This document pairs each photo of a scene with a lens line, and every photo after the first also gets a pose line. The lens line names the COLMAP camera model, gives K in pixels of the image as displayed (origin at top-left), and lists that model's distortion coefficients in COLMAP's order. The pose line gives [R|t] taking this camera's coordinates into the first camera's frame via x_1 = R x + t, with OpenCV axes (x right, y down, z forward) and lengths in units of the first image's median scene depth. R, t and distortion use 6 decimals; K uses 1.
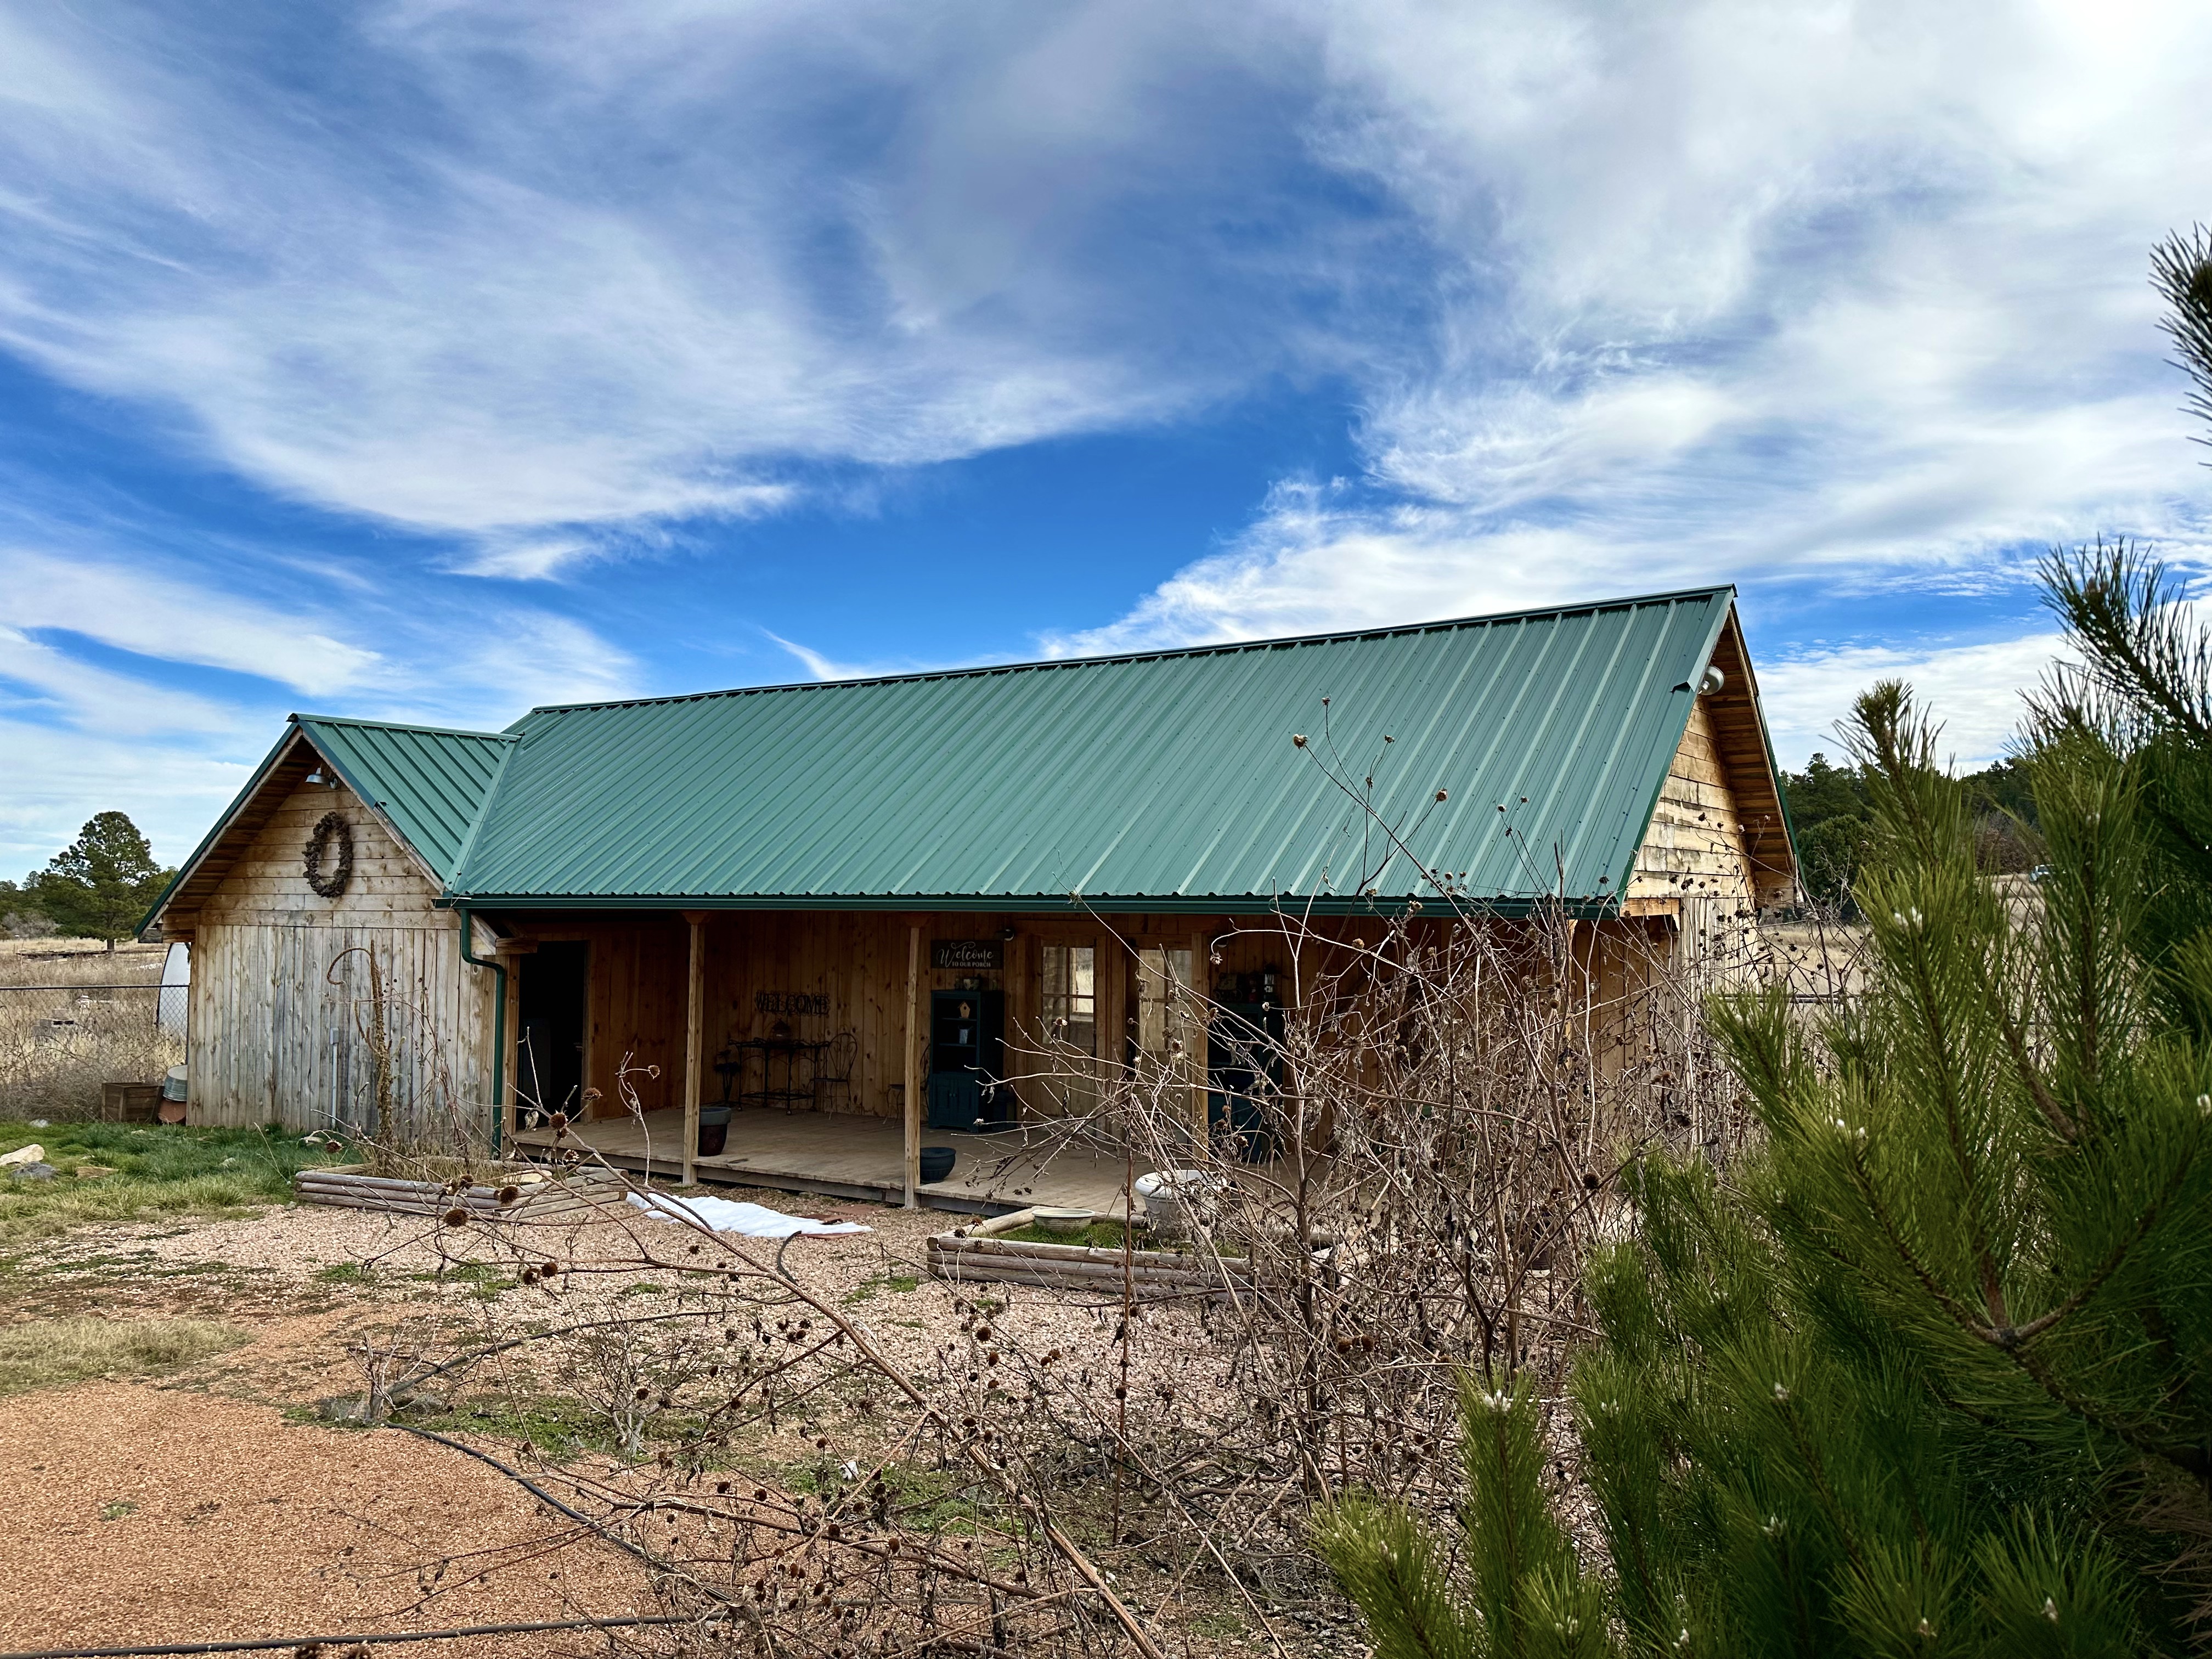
lens RADIAL K [[1537.3, 0, 1148.3], [0, 1537.3, 829.1], [0, 0, 1]] dist [0.087605, -0.149237]
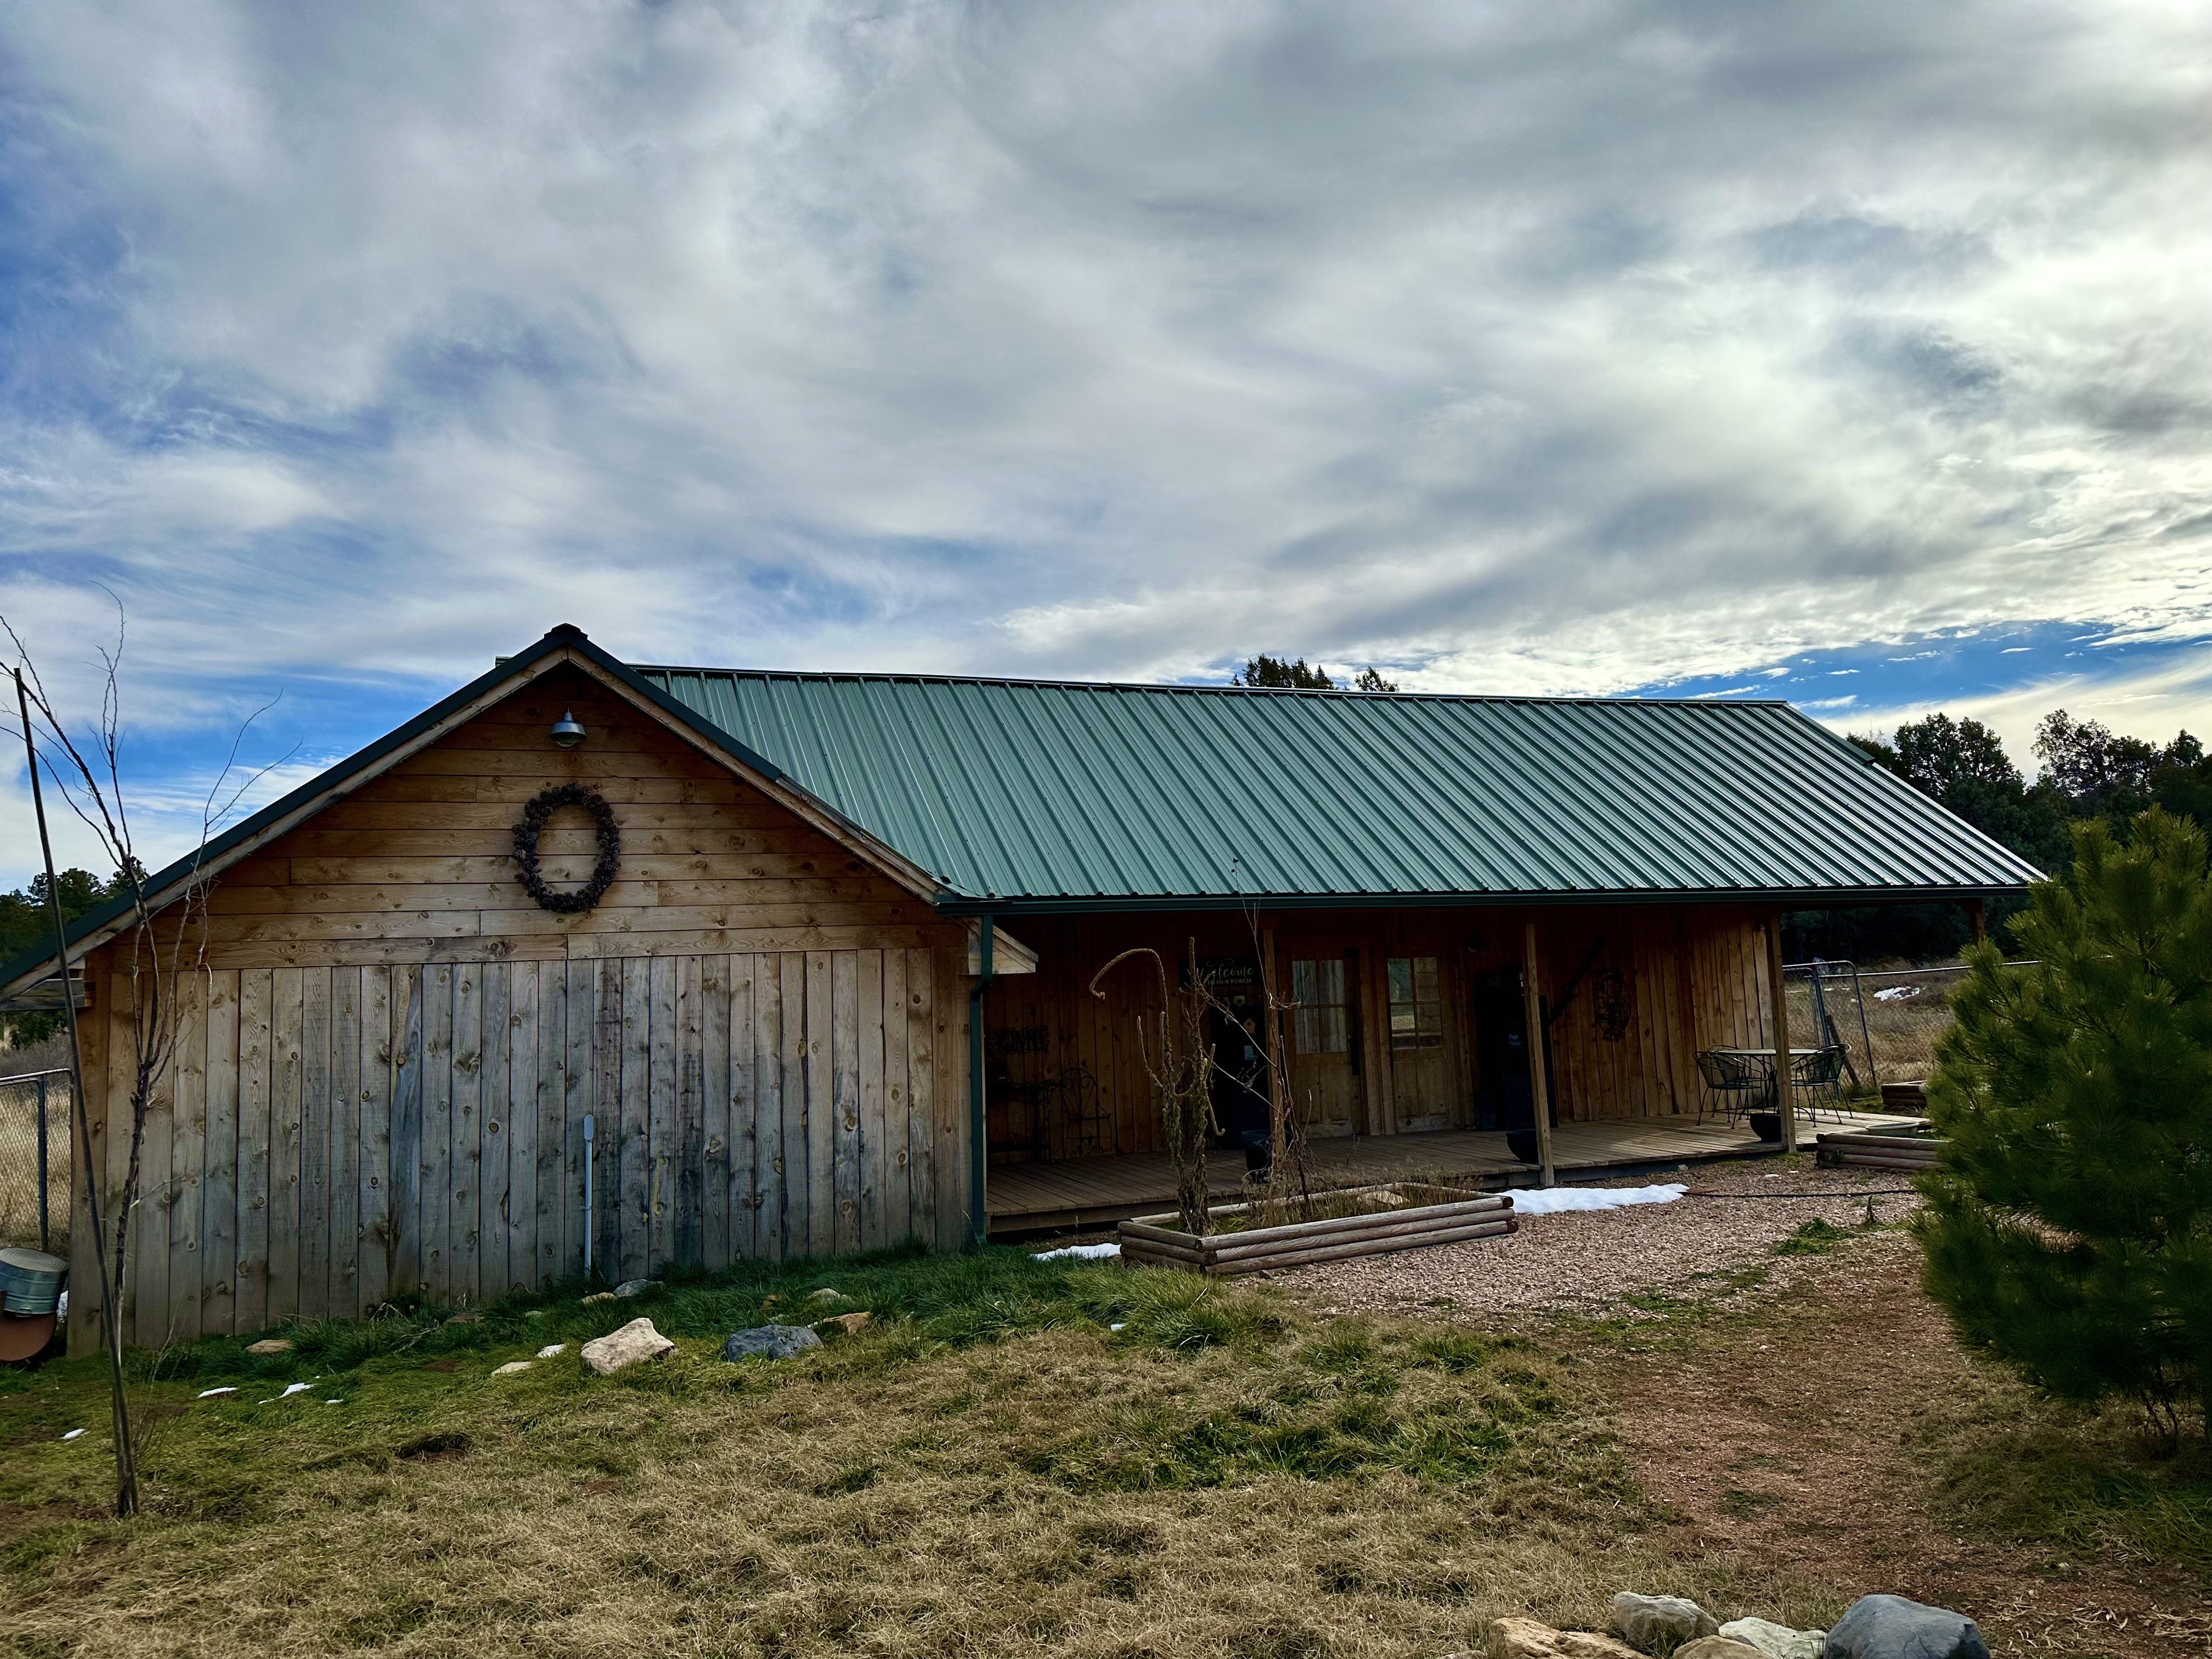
lens RADIAL K [[1514.3, 0, 1091.0], [0, 1514.3, 837.2], [0, 0, 1]] dist [0.108645, -0.128364]
pose [[0.629867, 0.047401, 0.775255, -0.412713], [0.004237, 0.997912, -0.064456, 0.025433], [-0.776691, 0.043883, 0.628351, 0.200443]]
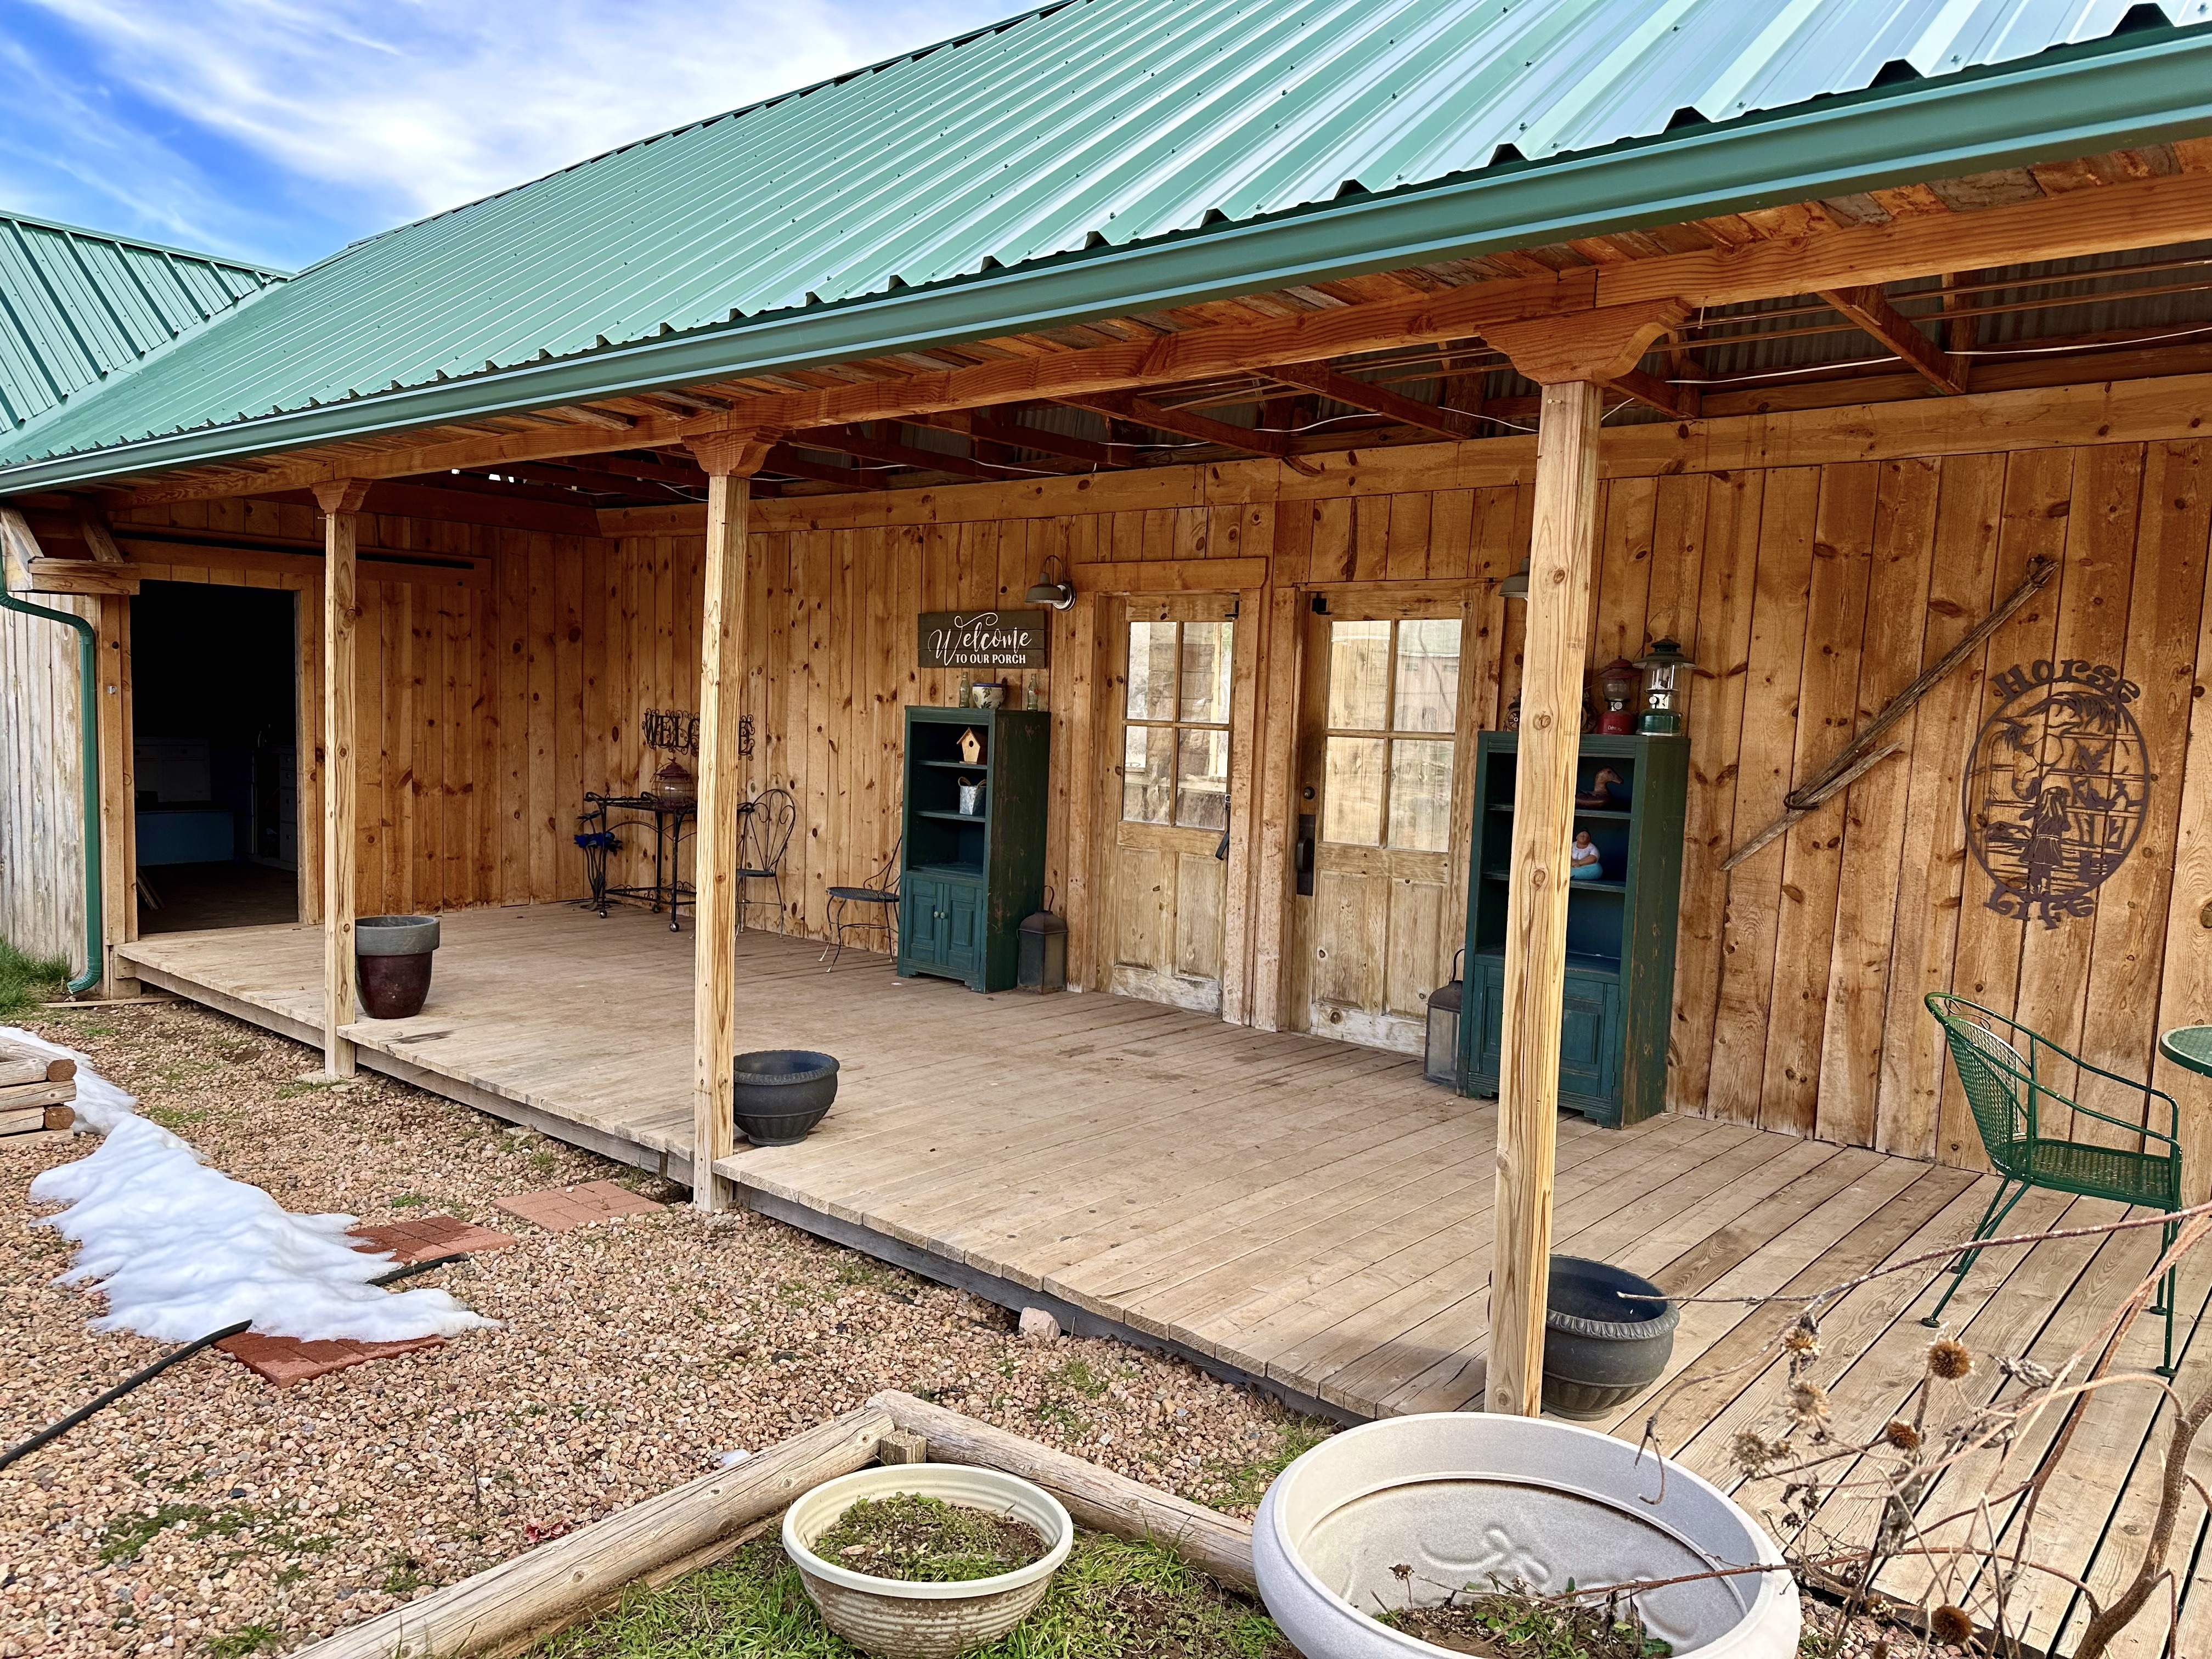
lens RADIAL K [[1458.9, 0, 1134.9], [0, 1458.9, 834.2], [0, 0, 1]] dist [0.076890, -0.118318]
pose [[0.991087, 0.047746, -0.124362, -0.003039], [-0.031877, 0.991441, 0.126604, 0.036716], [0.129343, -0.121512, 0.984127, 0.236561]]
